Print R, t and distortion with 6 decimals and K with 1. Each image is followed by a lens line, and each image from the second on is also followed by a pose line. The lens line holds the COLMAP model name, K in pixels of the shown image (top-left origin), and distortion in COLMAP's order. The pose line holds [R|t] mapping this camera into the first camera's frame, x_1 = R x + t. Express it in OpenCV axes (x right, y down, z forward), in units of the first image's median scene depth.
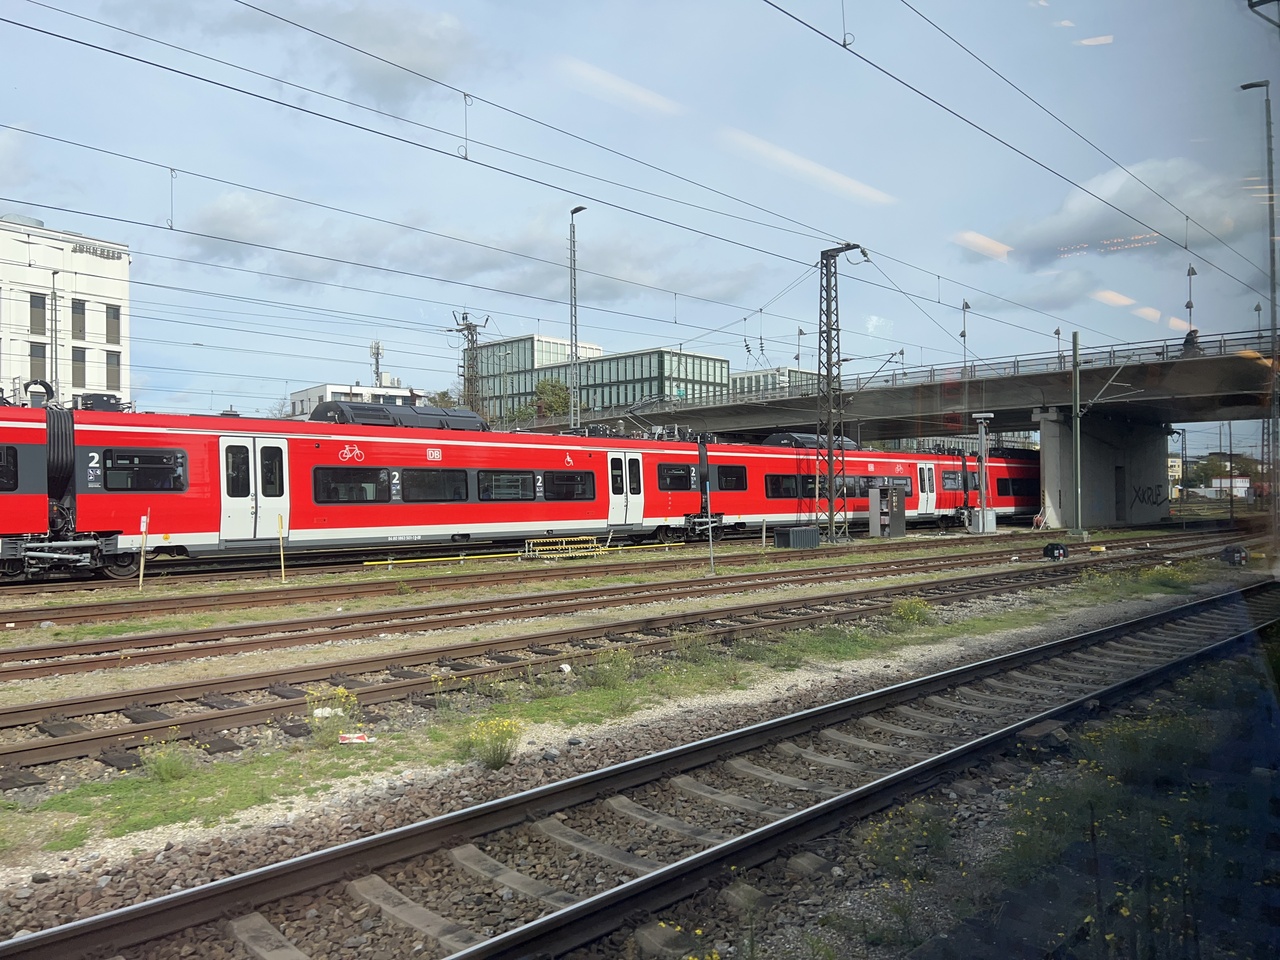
lens RADIAL K [[965.0, 0, 646.7], [0, 965.0, 479.9], [0, 0, 1]] dist [0.032525, -0.016676]
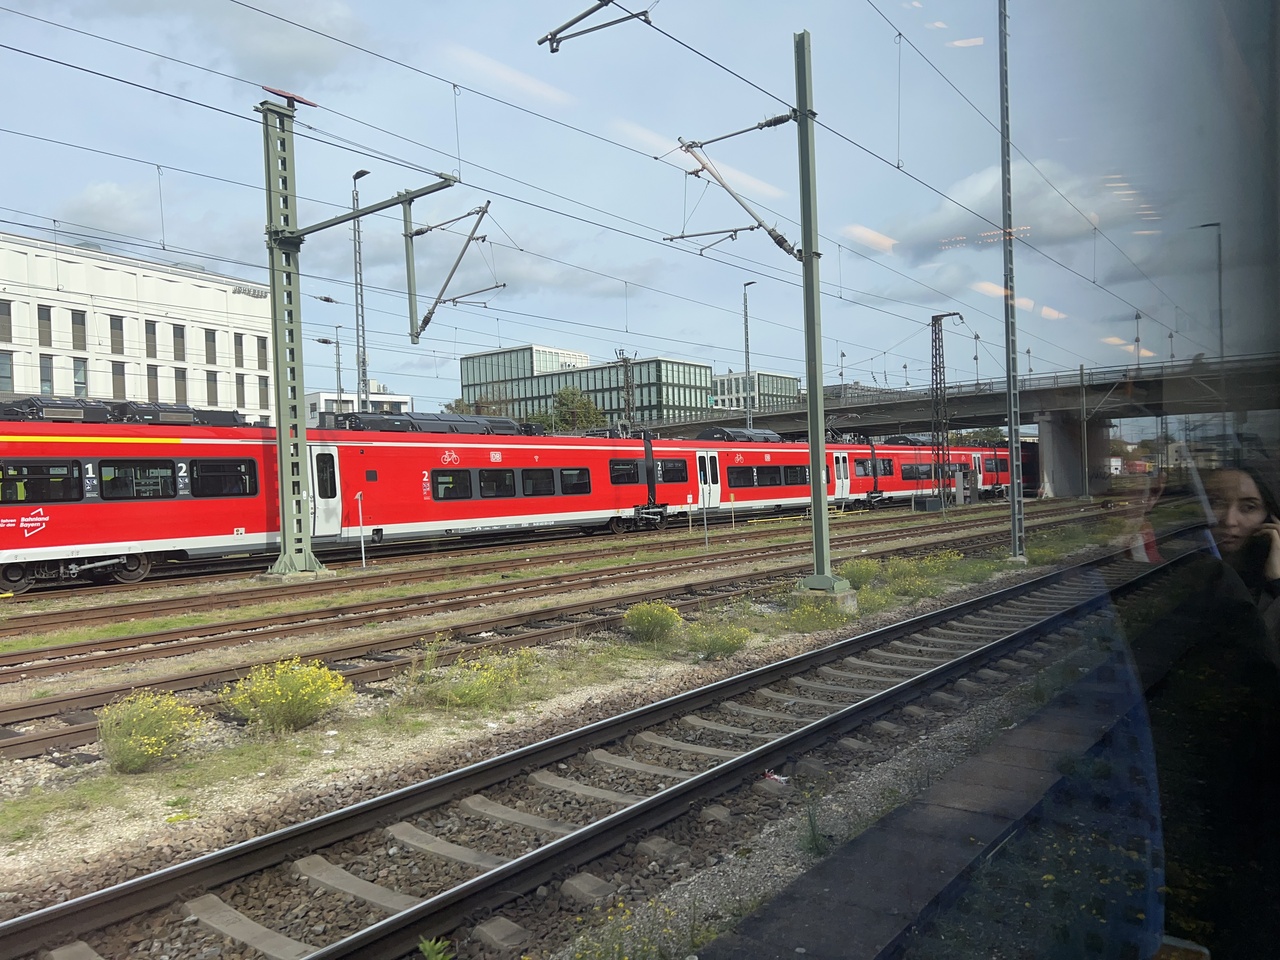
lens RADIAL K [[951.0, 0, 637.9], [0, 951.0, 539.5], [0, 0, 1]] dist [0.025132, -0.004690]
pose [[0.994563, -0.033682, 0.098540, -0.428925], [0.026753, 0.997131, 0.070807, -0.005295], [-0.100642, -0.067786, 0.992611, -0.451181]]
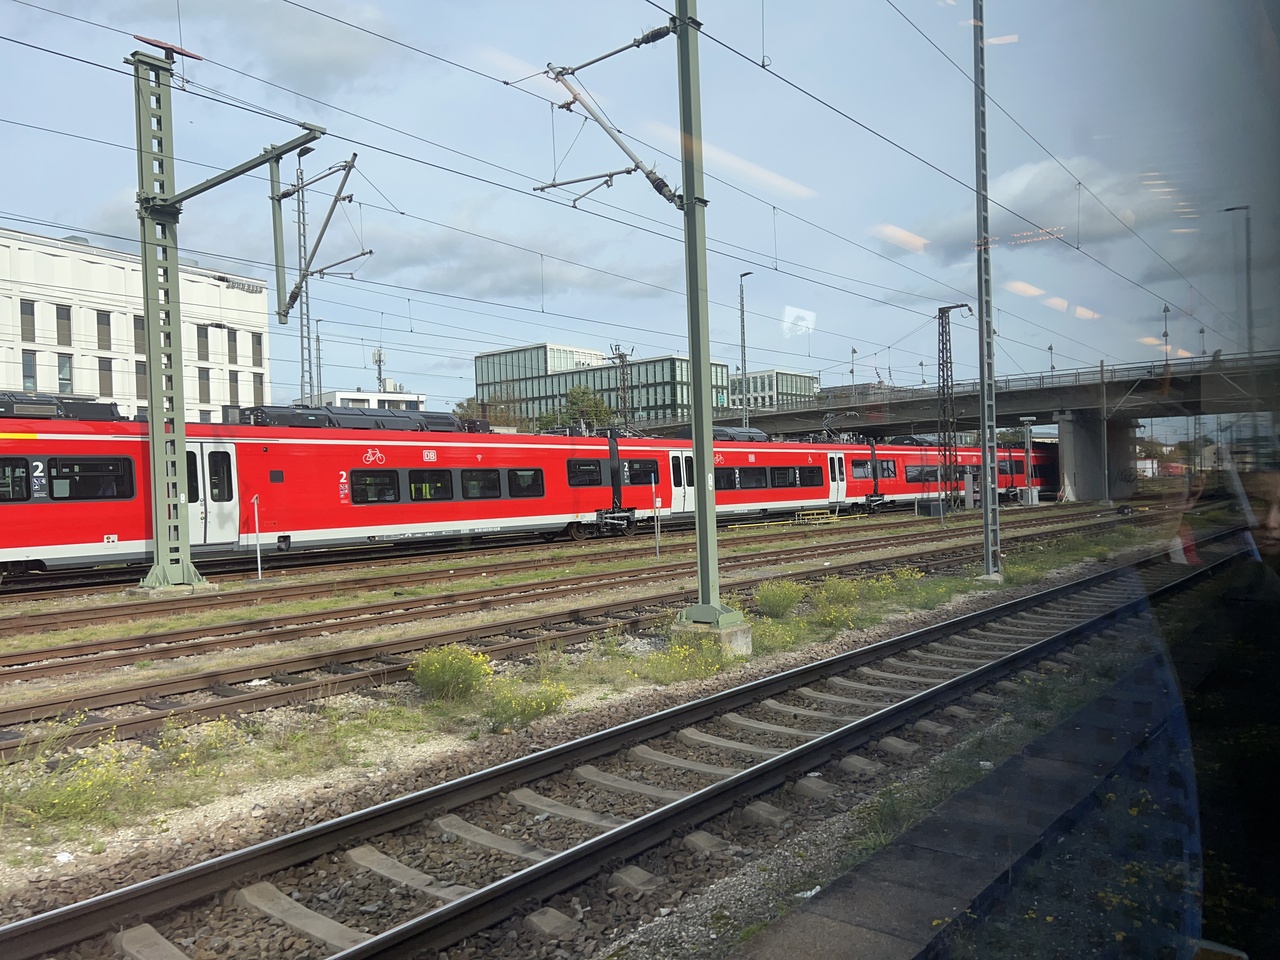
lens RADIAL K [[953.6, 0, 642.1], [0, 953.6, 526.6], [0, 0, 1]] dist [0.029909, -0.006930]
pose [[0.996977, -0.027219, 0.072777, -0.358517], [0.023159, 0.998159, 0.056061, -0.004471], [-0.074169, -0.054206, 0.995771, -0.377745]]
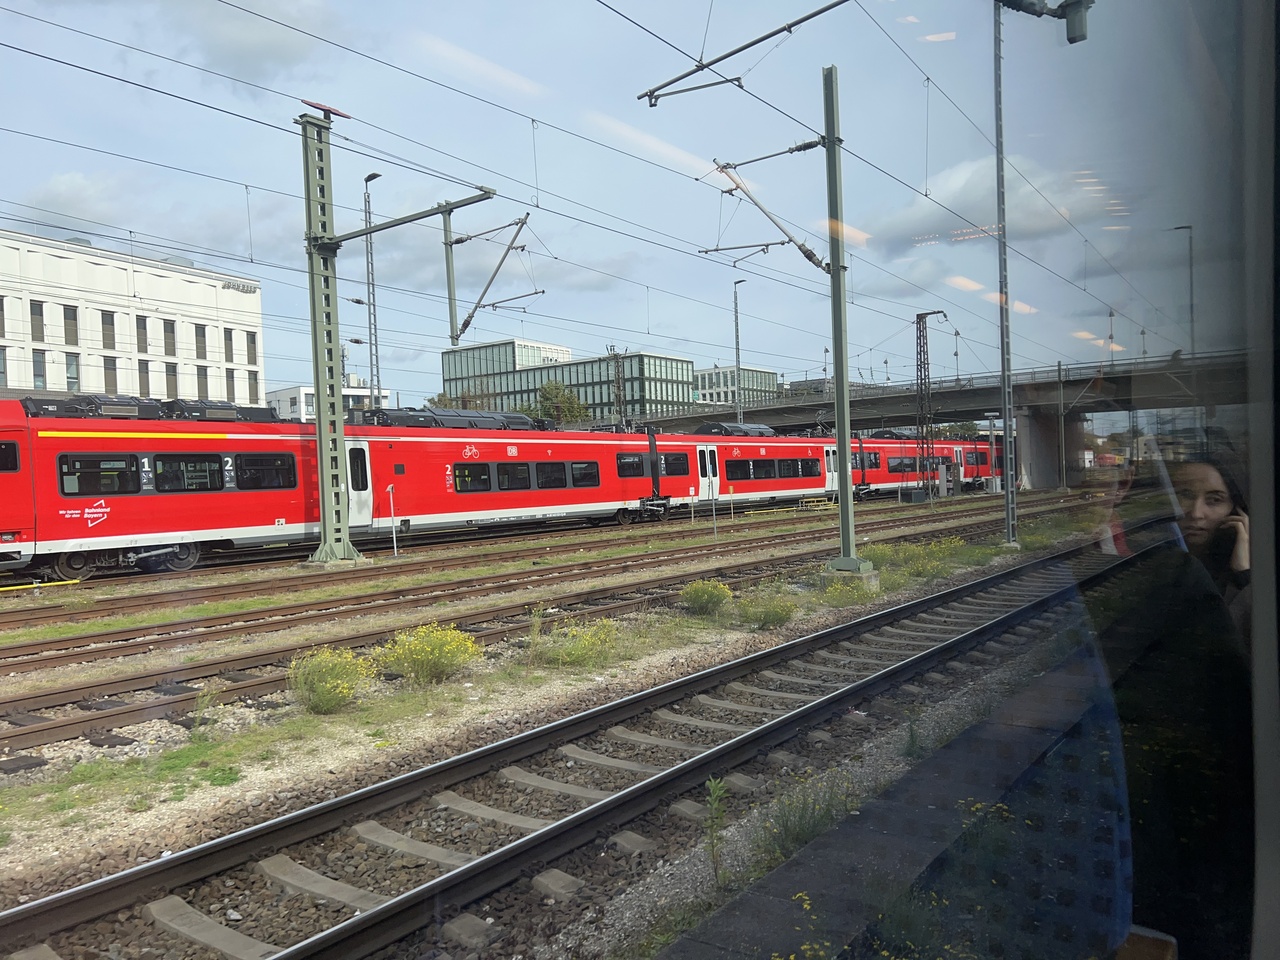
lens RADIAL K [[949.6, 0, 636.3], [0, 949.6, 545.8], [0, 0, 1]] dist [0.024939, -0.007668]
pose [[0.991747, -0.038803, 0.122201, -0.464551], [0.028554, 0.996012, 0.084531, -0.005745], [-0.124994, -0.080344, 0.988899, -0.488717]]
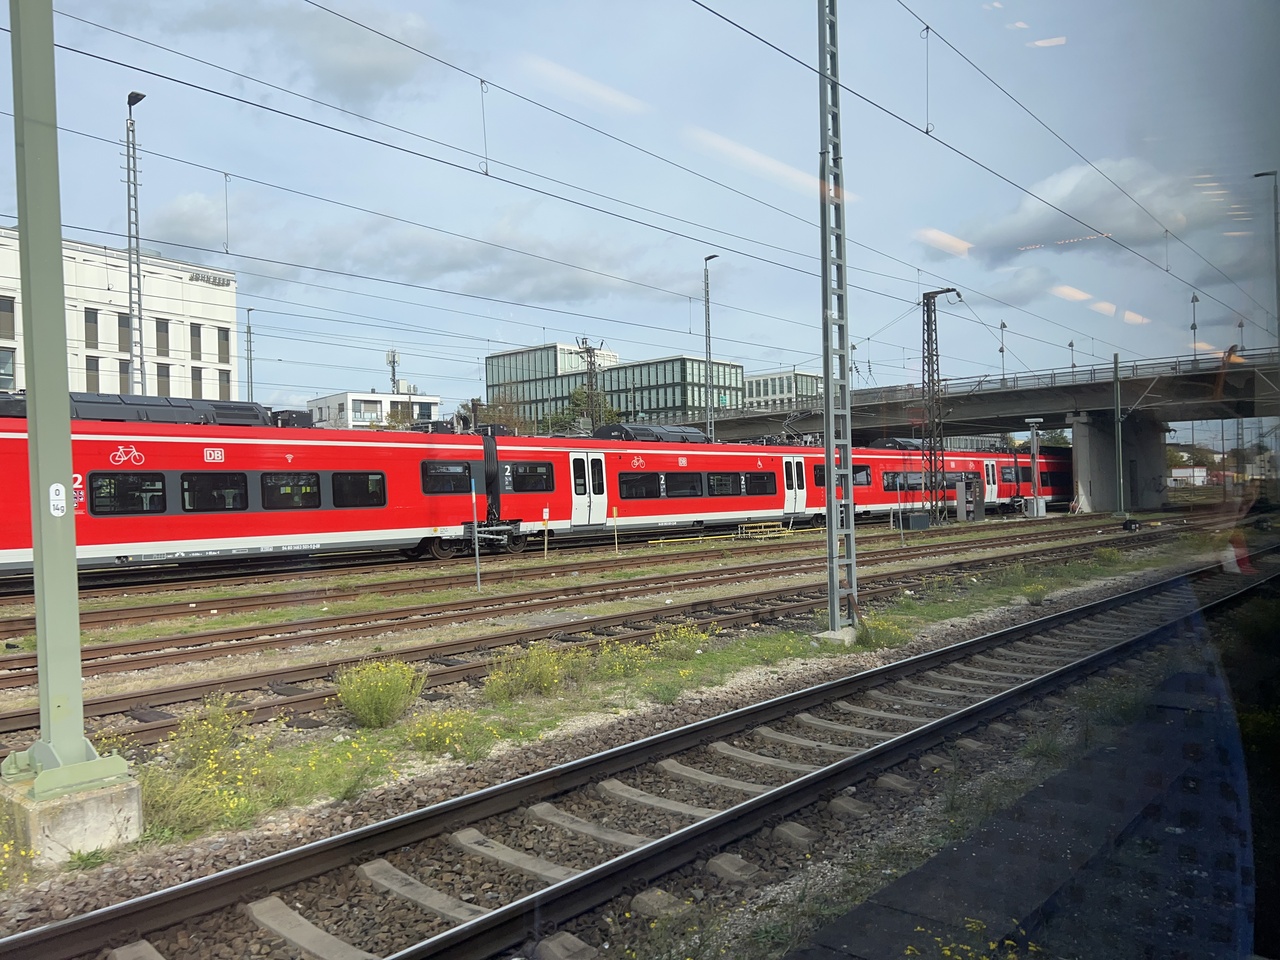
lens RADIAL K [[957.9, 0, 650.2], [0, 957.9, 505.5], [0, 0, 1]] dist [0.033081, -0.008445]
pose [[0.999111, -0.017828, 0.038209, -0.220933], [0.016745, 0.999454, 0.028483, -0.002922], [-0.038696, -0.027818, 0.998864, -0.233570]]
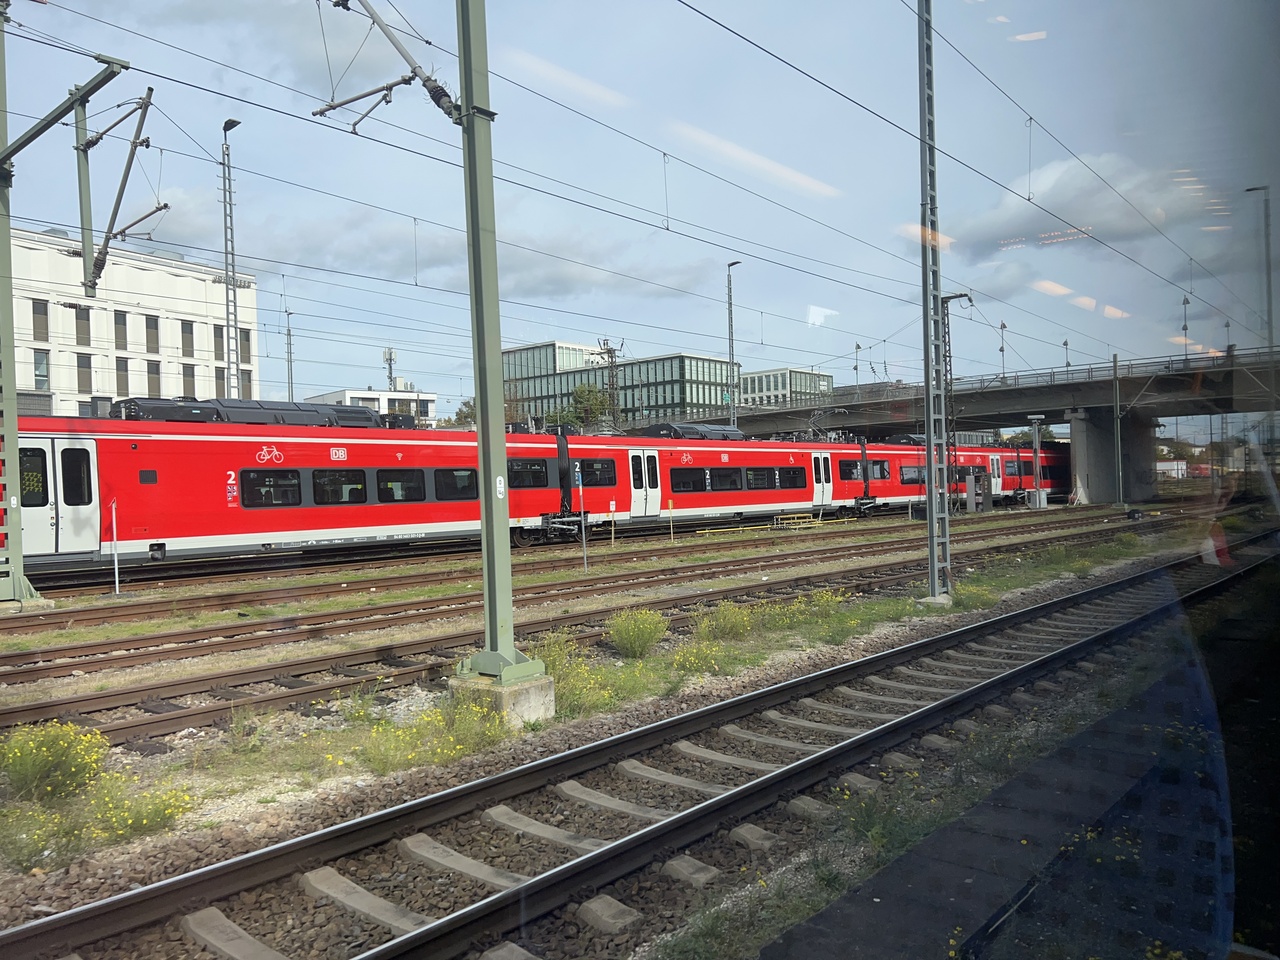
lens RADIAL K [[954.7, 0, 644.9], [0, 954.7, 521.4], [0, 0, 1]] dist [0.032318, -0.012919]
pose [[0.998453, -0.023552, 0.050366, -0.289245], [0.021031, 0.998528, 0.050000, -0.003641], [-0.051470, -0.048864, 0.997478, -0.304698]]
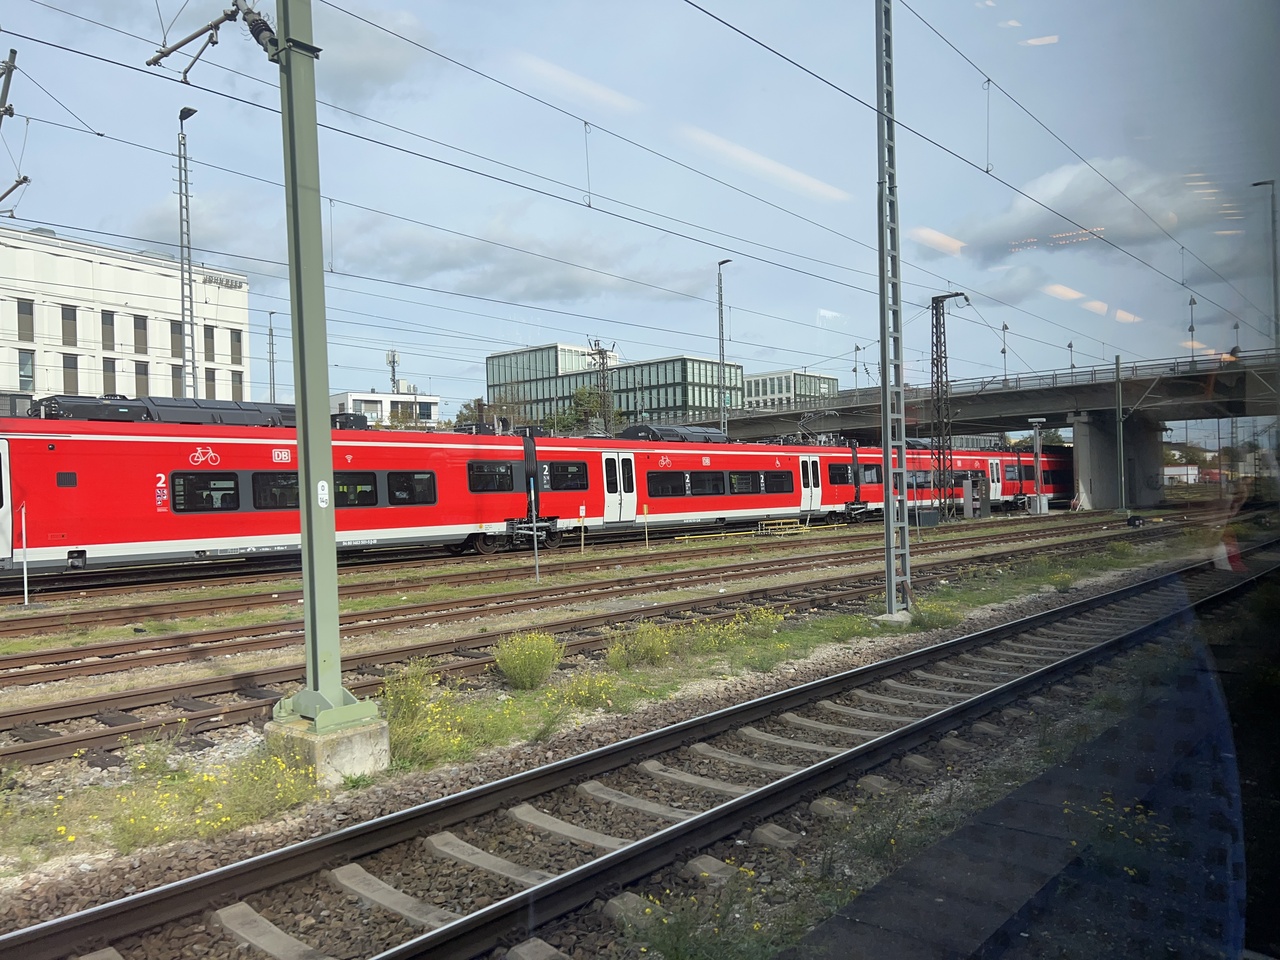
lens RADIAL K [[956.5, 0, 647.7], [0, 956.5, 515.3], [0, 0, 1]] dist [0.032504, -0.011813]
pose [[0.998871, -0.020068, 0.043068, -0.254969], [0.018357, 0.999041, 0.039762, -0.003211], [-0.043825, -0.038926, 0.998281, -0.269029]]
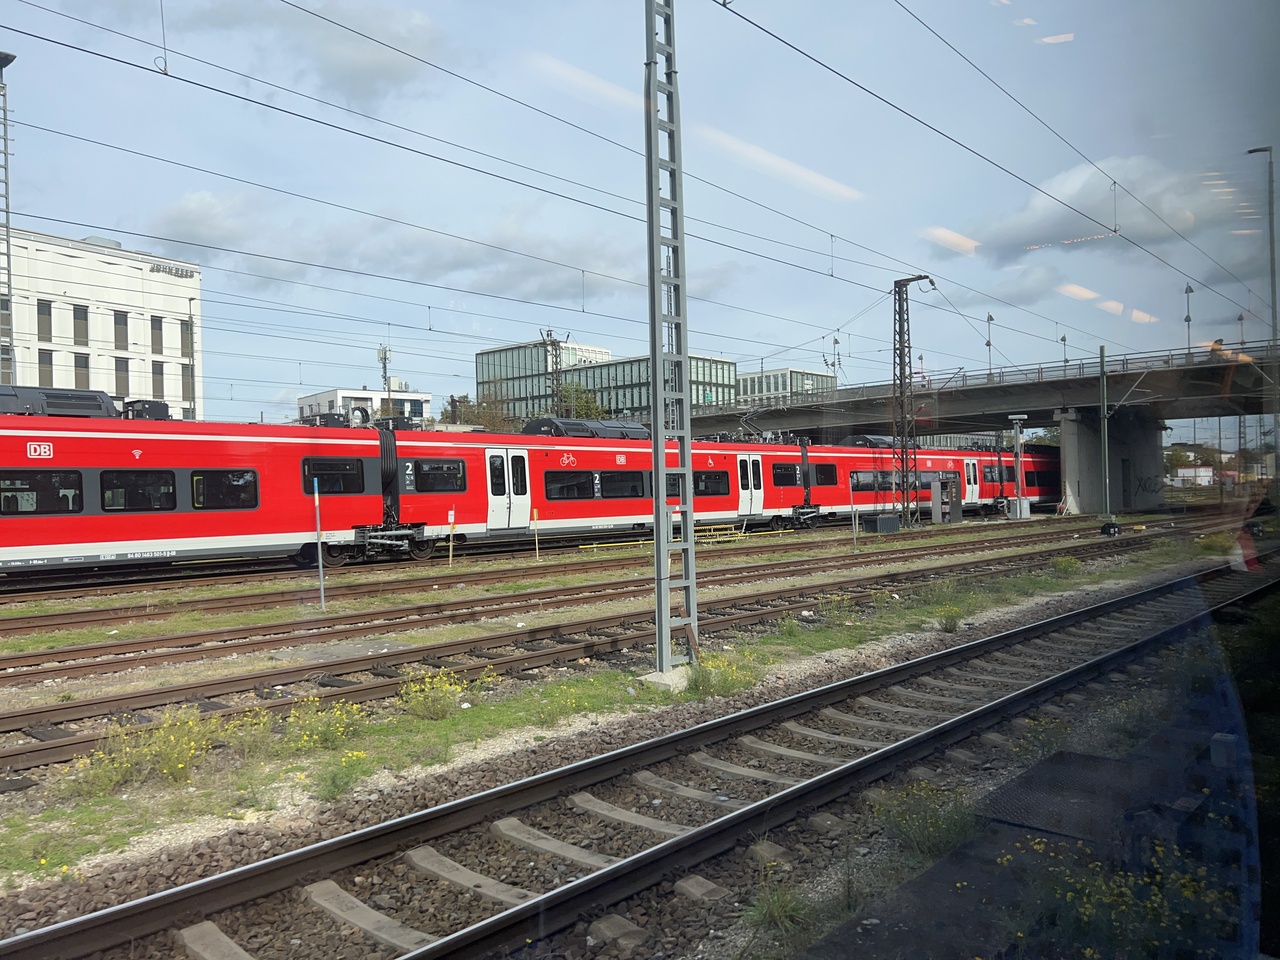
lens RADIAL K [[960.6, 0, 654.6], [0, 960.6, 496.1], [0, 0, 1]] dist [0.032874, -0.008950]
pose [[0.999251, -0.015825, 0.035314, -0.153279], [0.015136, 0.999692, 0.019687, -0.002056], [-0.035615, -0.019138, 0.999182, -0.162753]]
